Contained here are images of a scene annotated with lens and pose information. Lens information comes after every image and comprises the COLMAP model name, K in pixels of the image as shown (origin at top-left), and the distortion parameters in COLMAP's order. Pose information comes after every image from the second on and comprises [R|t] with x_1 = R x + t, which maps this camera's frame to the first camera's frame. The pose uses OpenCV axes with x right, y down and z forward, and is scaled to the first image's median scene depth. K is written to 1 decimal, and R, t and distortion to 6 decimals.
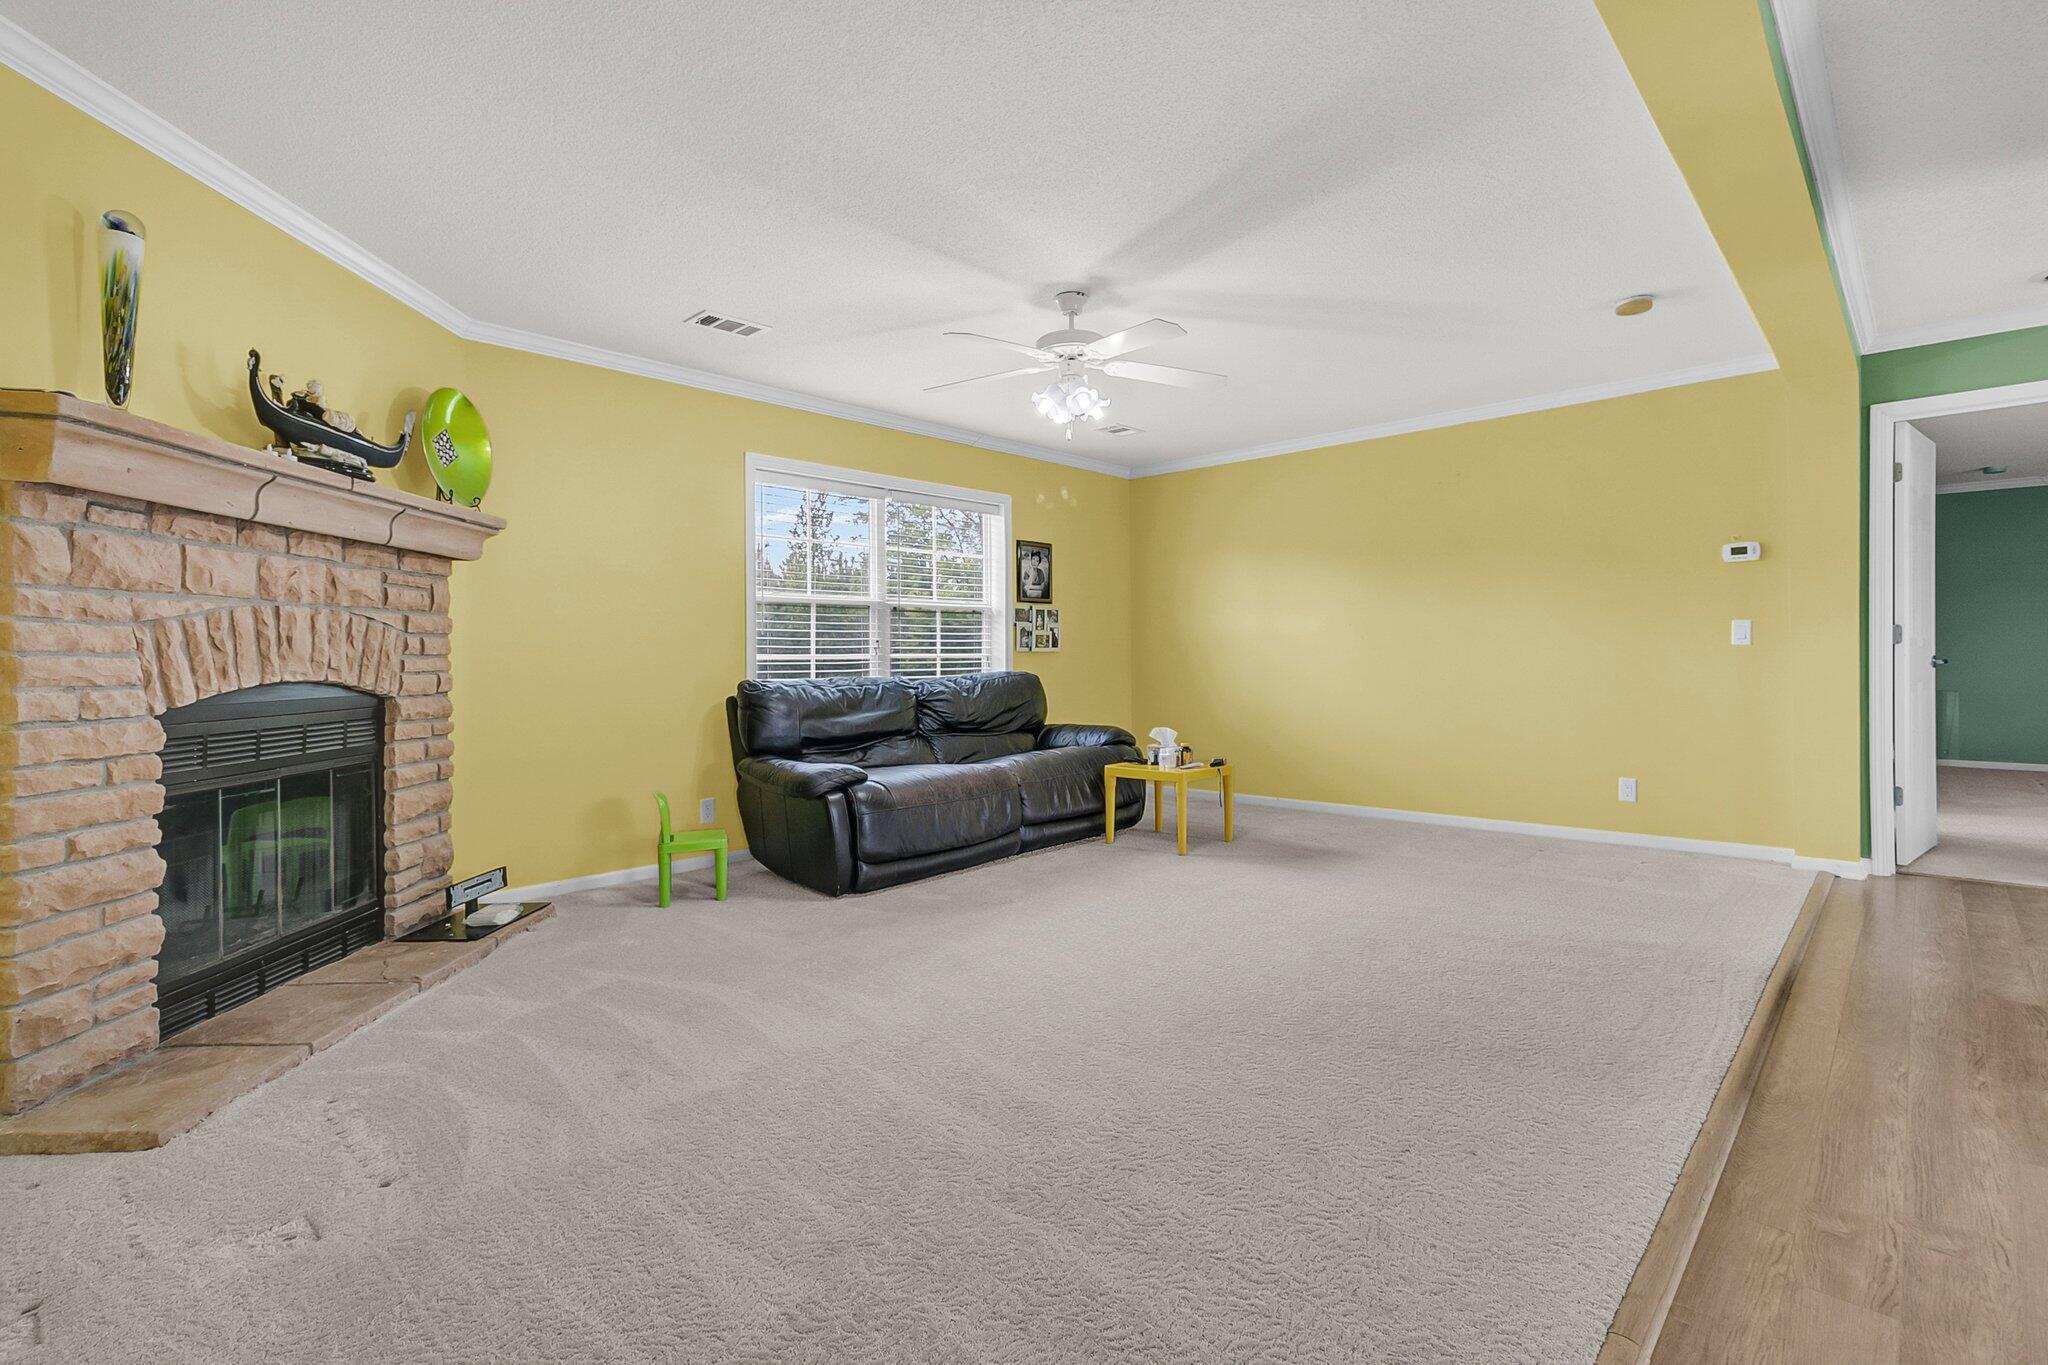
lens RADIAL K [[955.2, 0, 1025.7], [0, 955.2, 649.1], [0, 0, 1]] dist [0.004090, -0.000147]
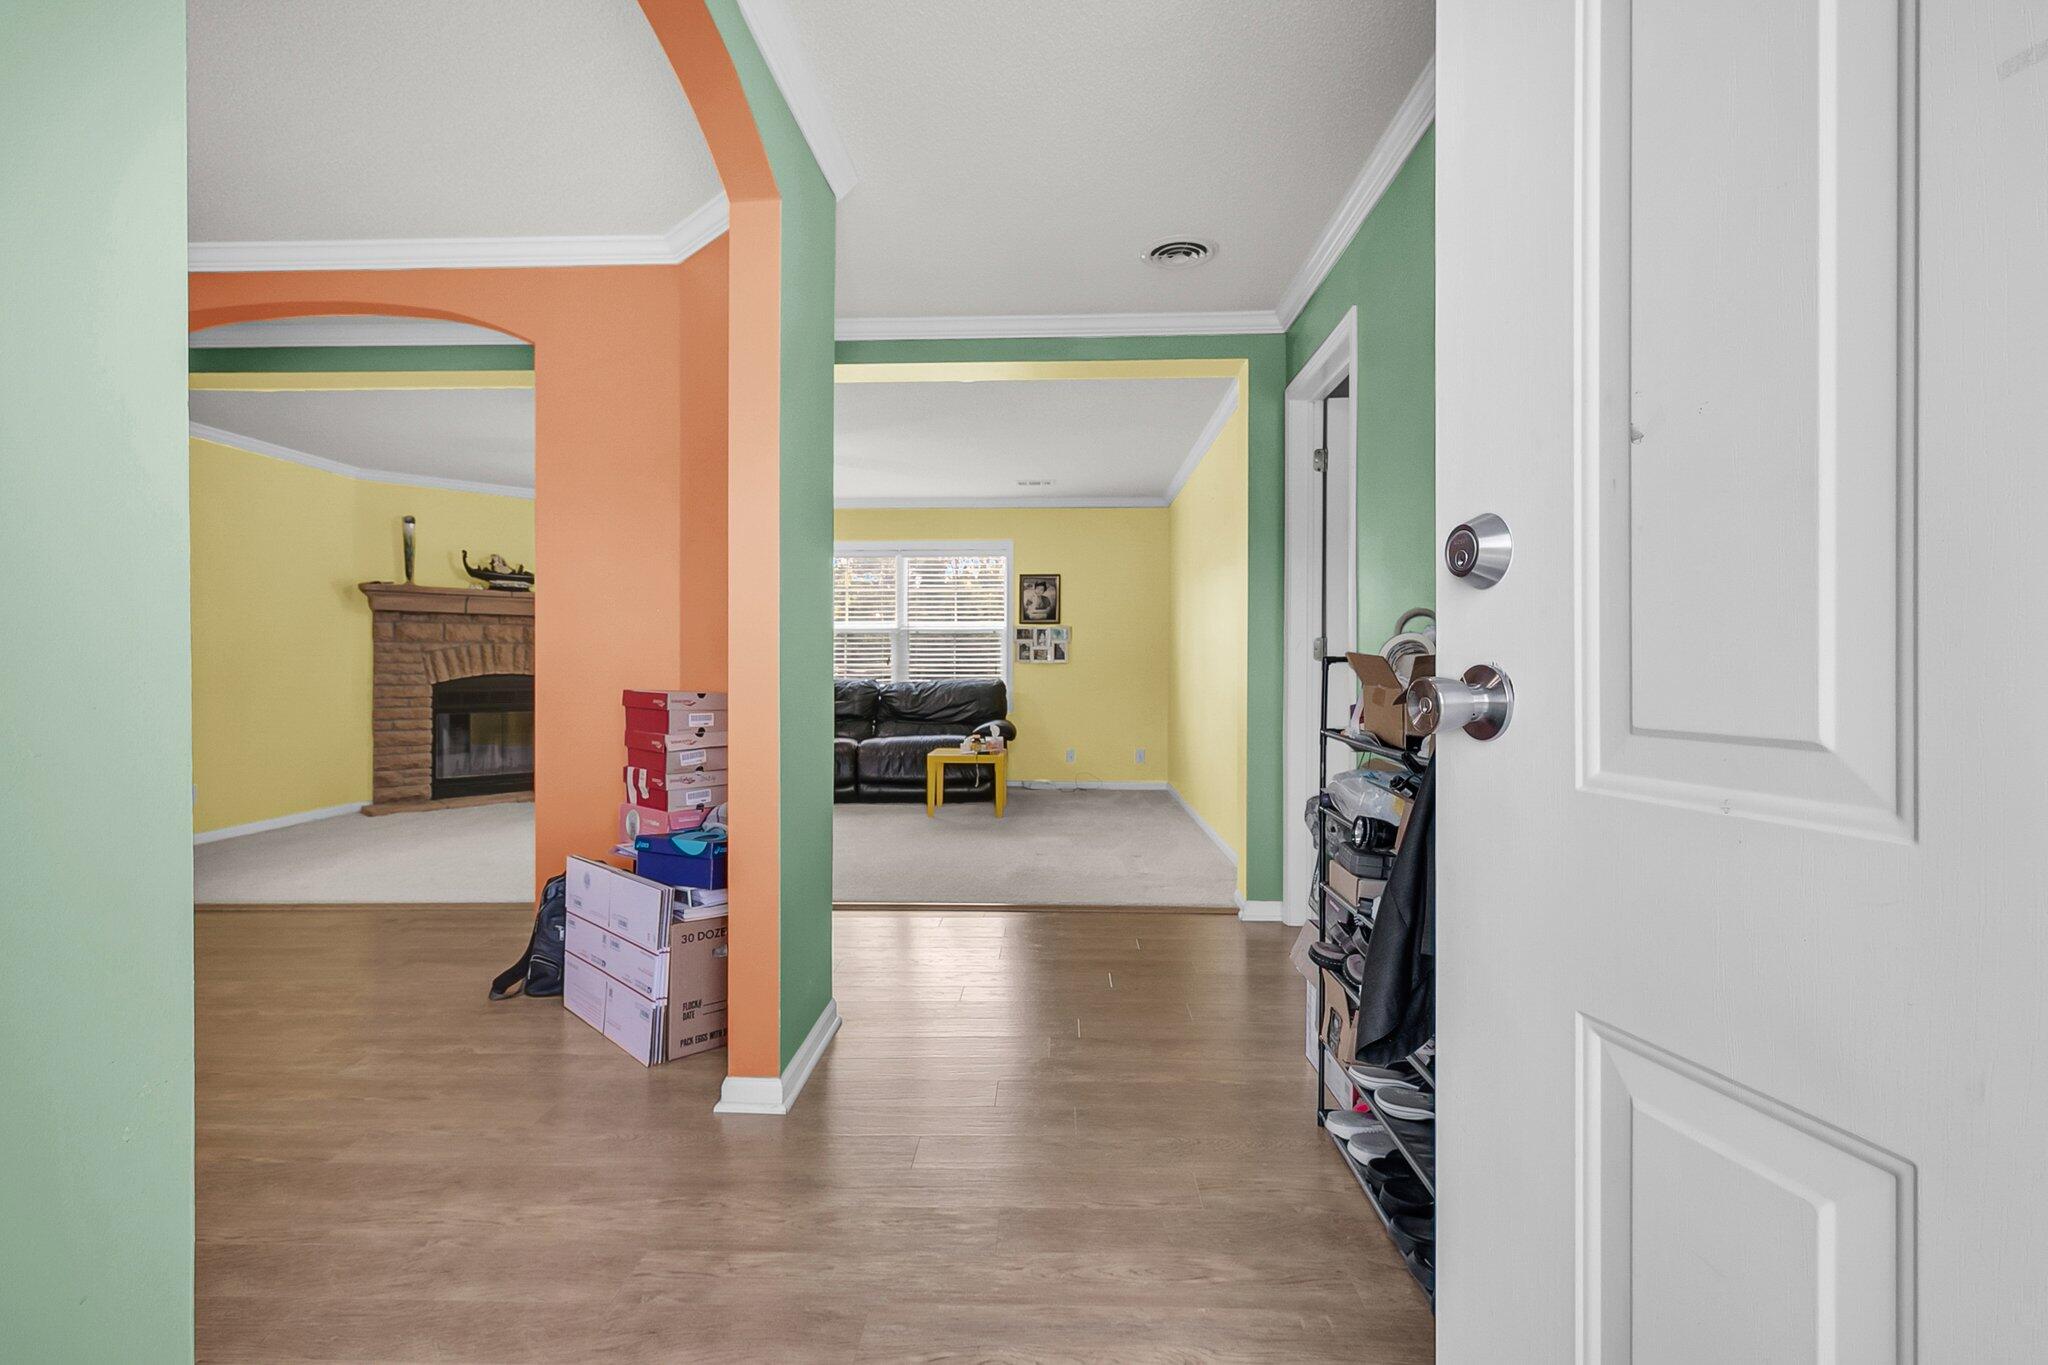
lens RADIAL K [[955.2, 0, 1028.3], [0, 955.2, 665.5], [0, 0, 1]] dist [0.004090, -0.000147]
pose [[0.662226, 0.007835, -0.749263, 1.278299], [-0.000363, 0.999949, 0.010136, -0.009262], [0.749304, -0.006440, 0.662195, 0.229763]]
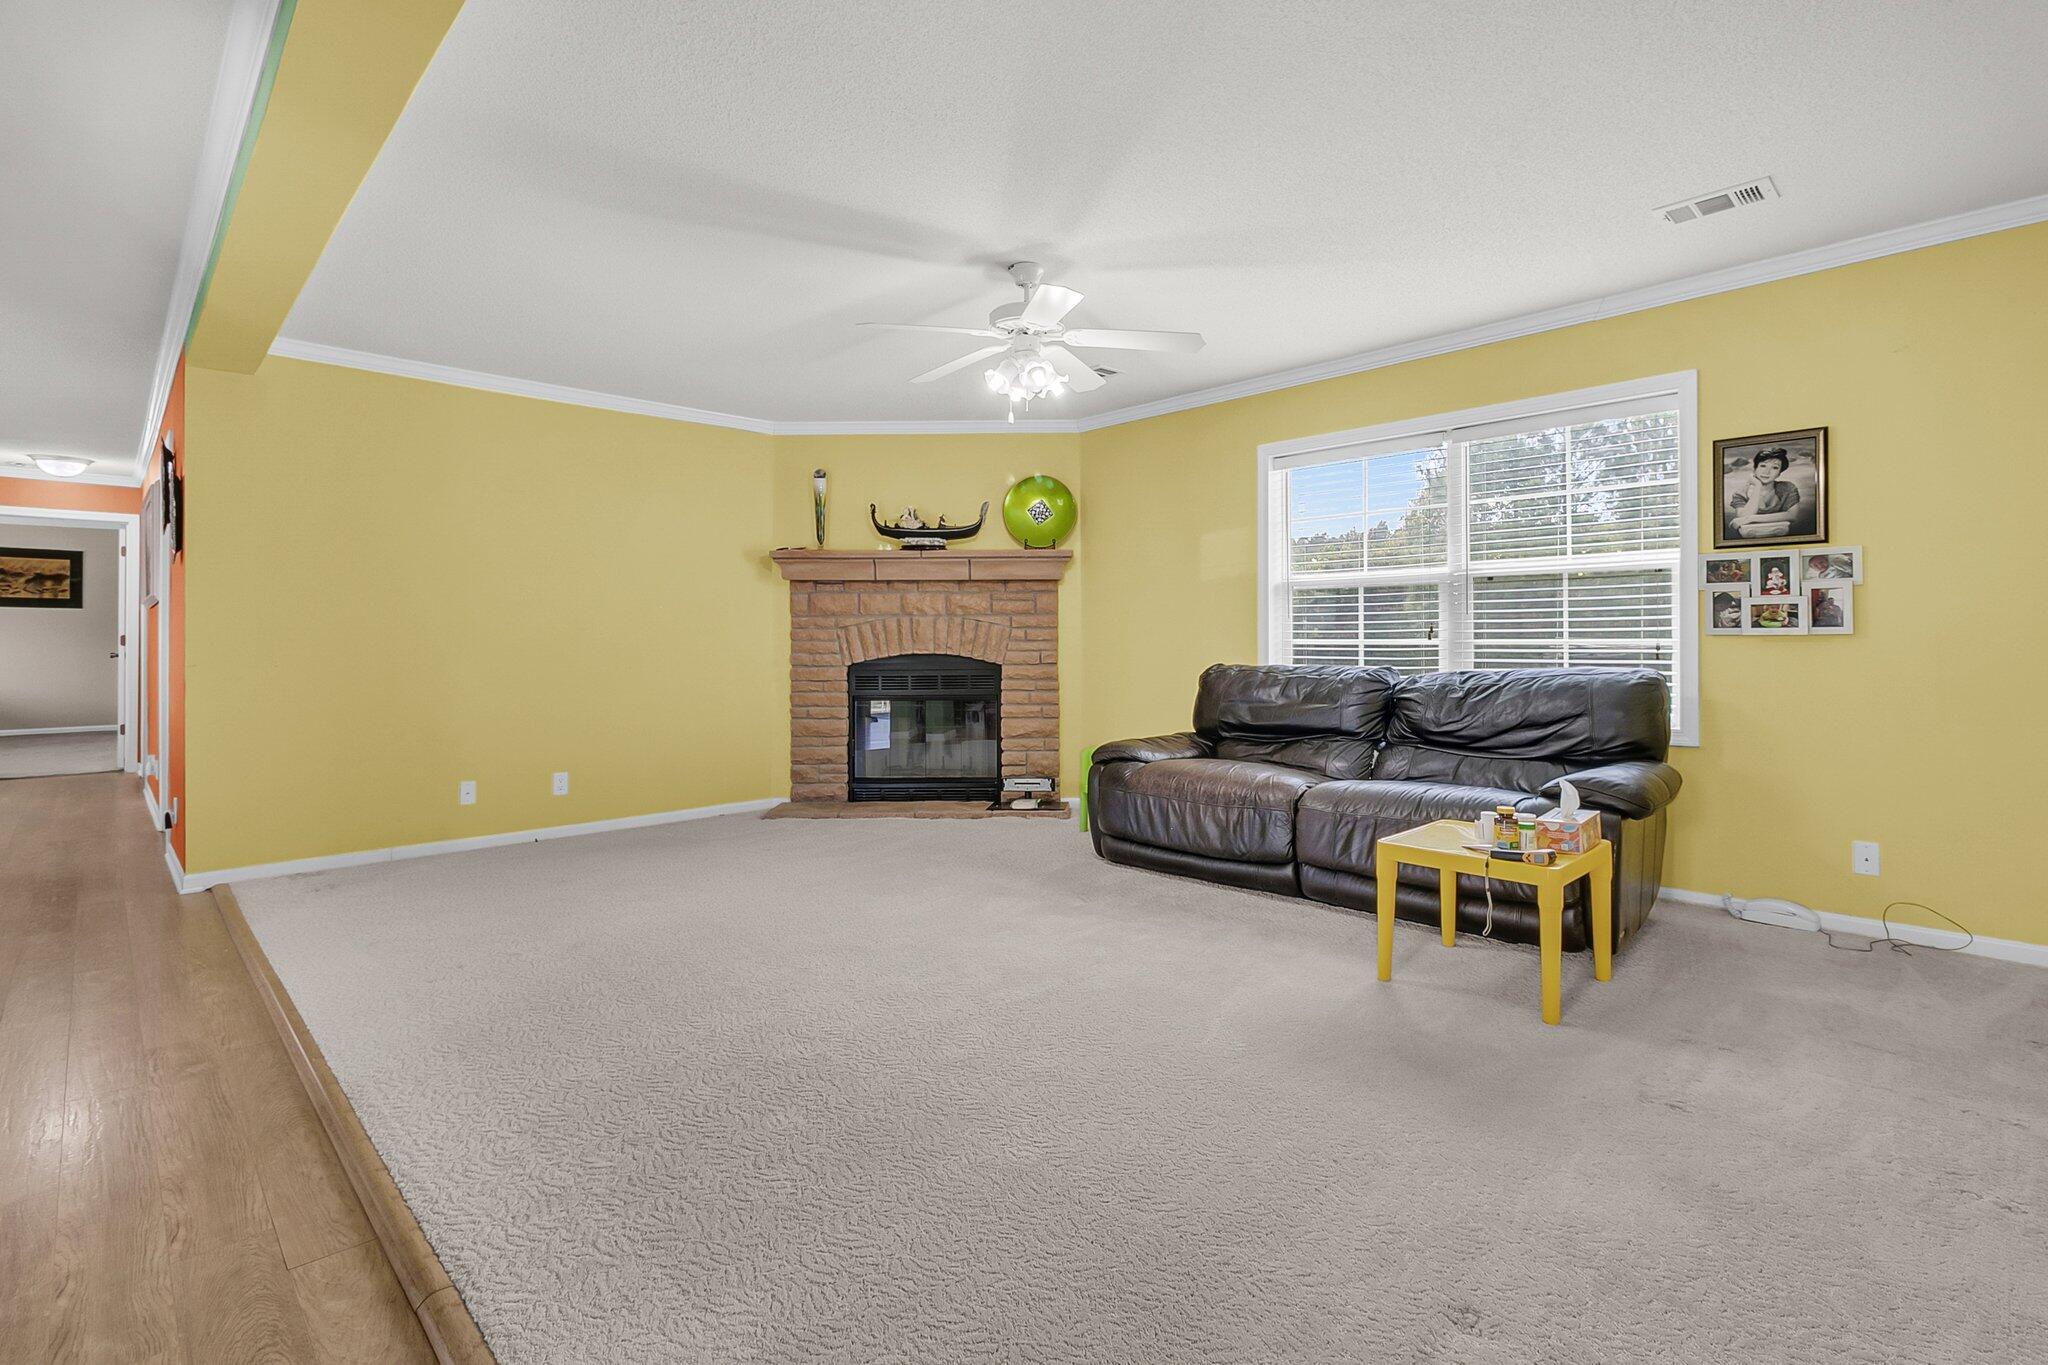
lens RADIAL K [[955.2, 0, 1033.9], [0, 955.2, 641.2], [0, 0, 1]] dist [0.004090, -0.000147]
pose [[-0.041206, 0.007856, -0.999120, 0.790396], [0.010858, 0.999914, 0.007414, -0.003408], [0.999092, -0.010543, -0.041288, 0.827191]]
